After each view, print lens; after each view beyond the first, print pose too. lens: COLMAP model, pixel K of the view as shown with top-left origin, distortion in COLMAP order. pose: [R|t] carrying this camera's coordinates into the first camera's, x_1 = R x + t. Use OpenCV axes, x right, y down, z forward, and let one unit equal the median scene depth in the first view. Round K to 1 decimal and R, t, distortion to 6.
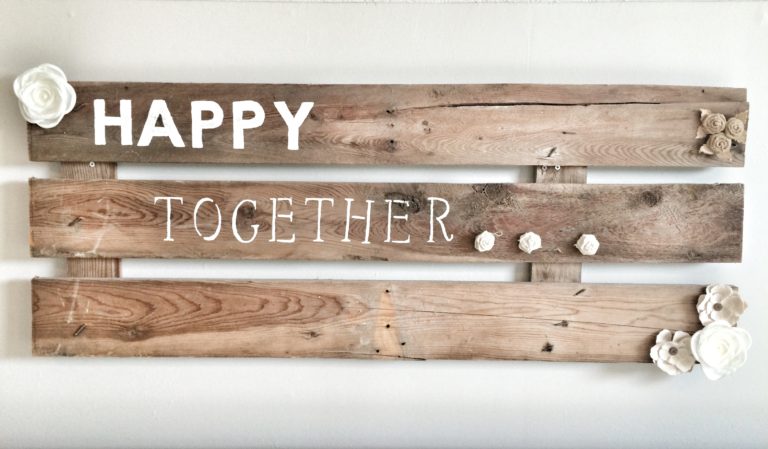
lens RADIAL K [[640.7, 0, 383.6], [0, 640.7, 224.7], [0, 0, 1]] dist [0.009777, -0.007176]
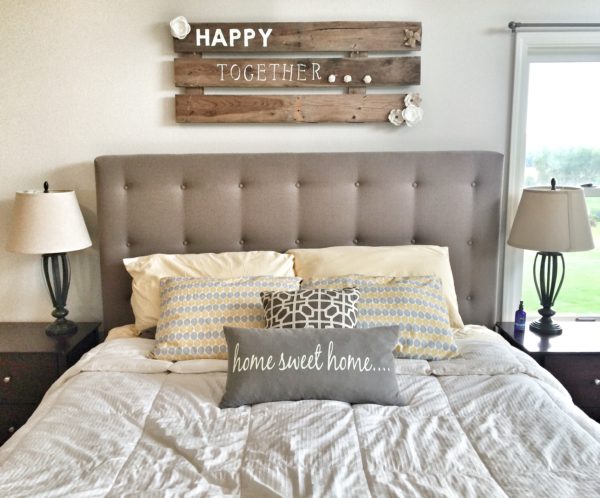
lens RADIAL K [[560.8, 0, 300.5], [0, 560.8, 248.6], [0, 0, 1]] dist [0.002896, 0.000000]
pose [[0.999106, 0.003769, -0.042103, 0.125943], [0.001594, 0.991950, 0.126621, 0.462011], [0.042241, -0.126575, 0.991057, -1.594034]]
